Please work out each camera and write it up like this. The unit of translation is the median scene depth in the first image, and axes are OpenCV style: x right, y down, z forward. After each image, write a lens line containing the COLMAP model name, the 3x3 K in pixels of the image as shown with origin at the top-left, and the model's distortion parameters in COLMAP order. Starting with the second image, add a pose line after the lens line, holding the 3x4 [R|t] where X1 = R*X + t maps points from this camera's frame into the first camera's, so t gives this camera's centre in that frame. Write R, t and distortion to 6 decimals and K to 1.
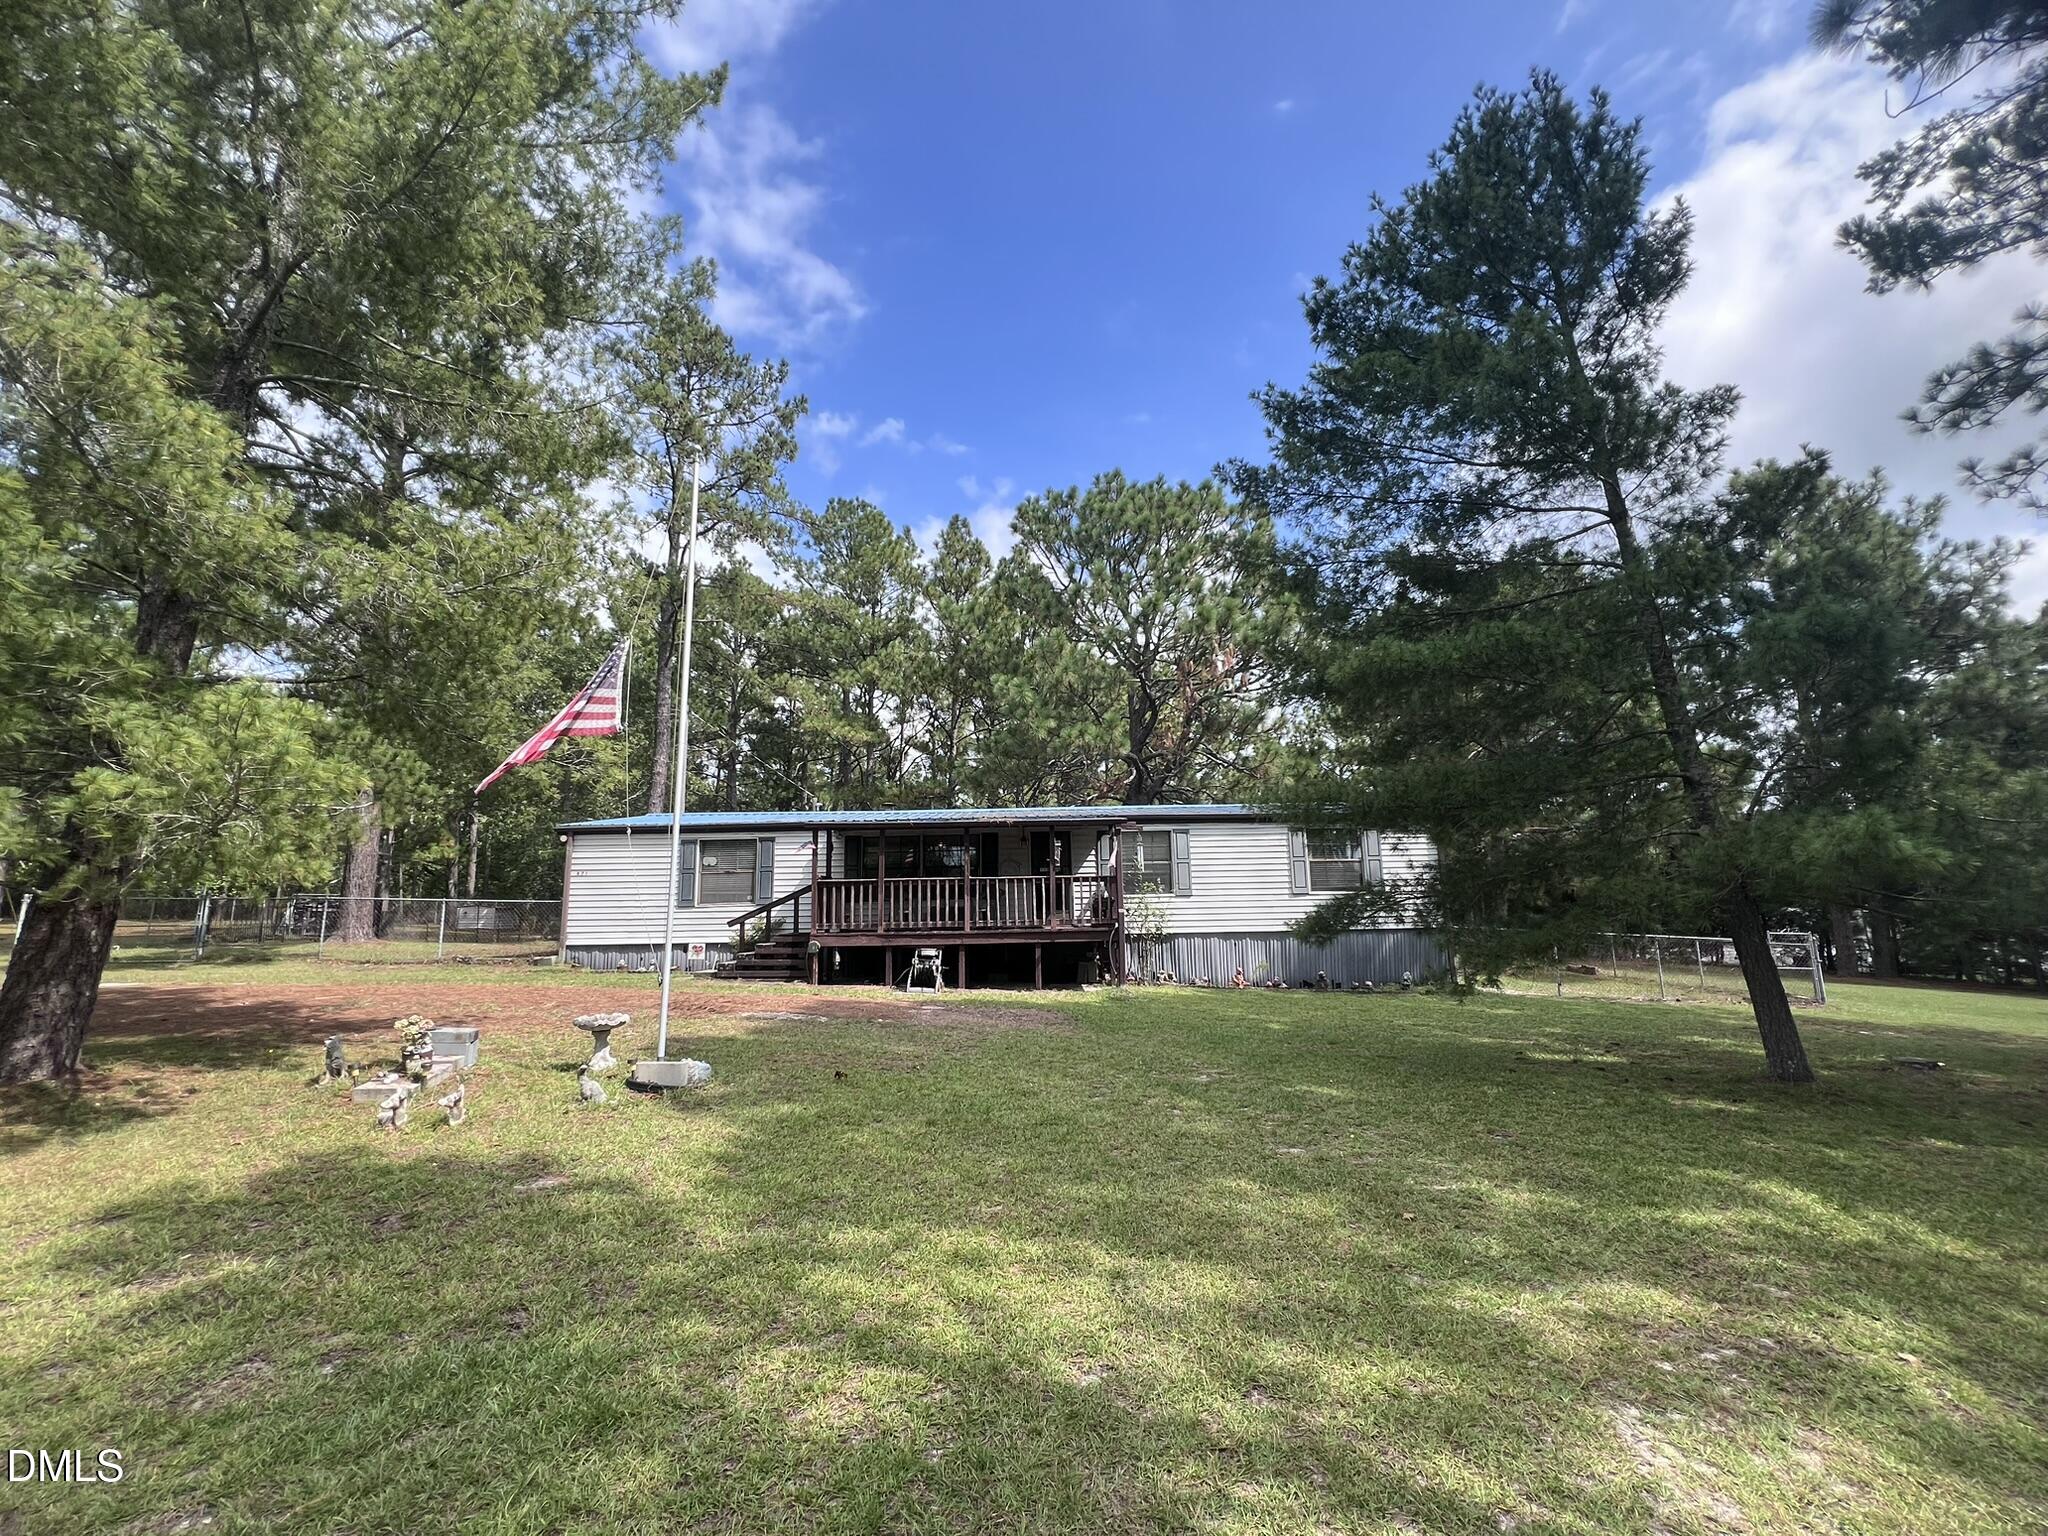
lens RADIAL K [[824.2, 0, 1031.8], [0, 824.2, 768.5], [0, 0, 1]] dist [-0.001987, 0.001682]
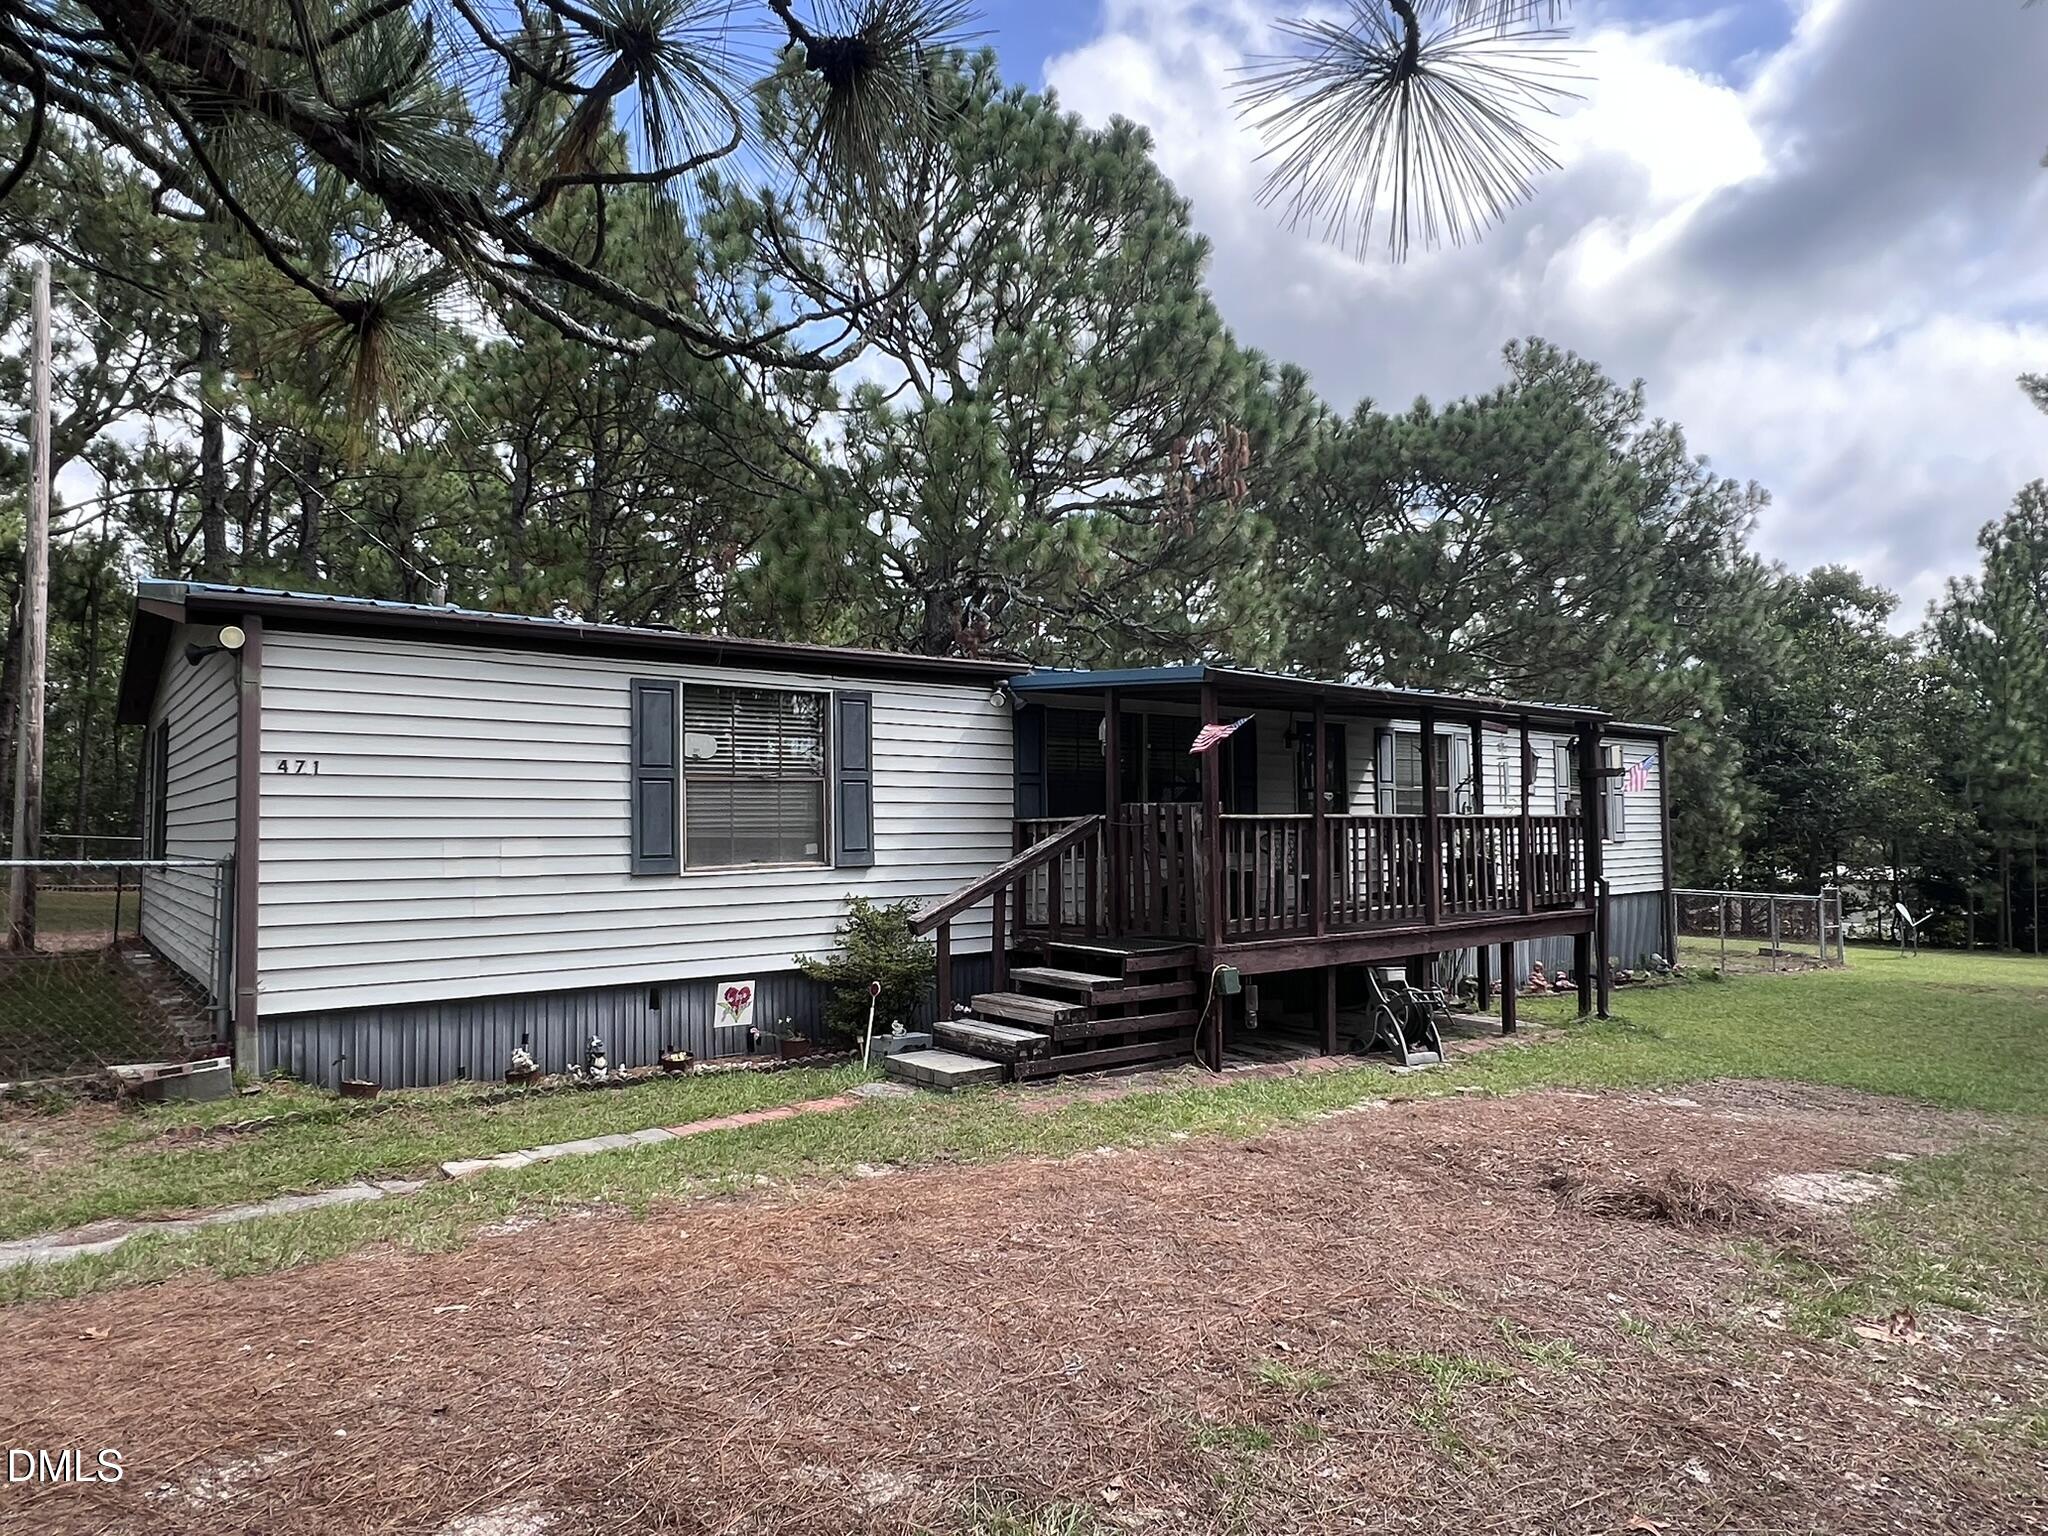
lens RADIAL K [[1202.3, 0, 1019.7], [0, 1202.3, 764.6], [0, 0, 1]] dist [-0.011159, 0.008120]
pose [[0.782337, 0.042815, 0.621382, -0.618160], [-0.117287, 0.989914, 0.079459, 0.065331], [-0.611713, -0.135043, 0.779468, 0.529197]]
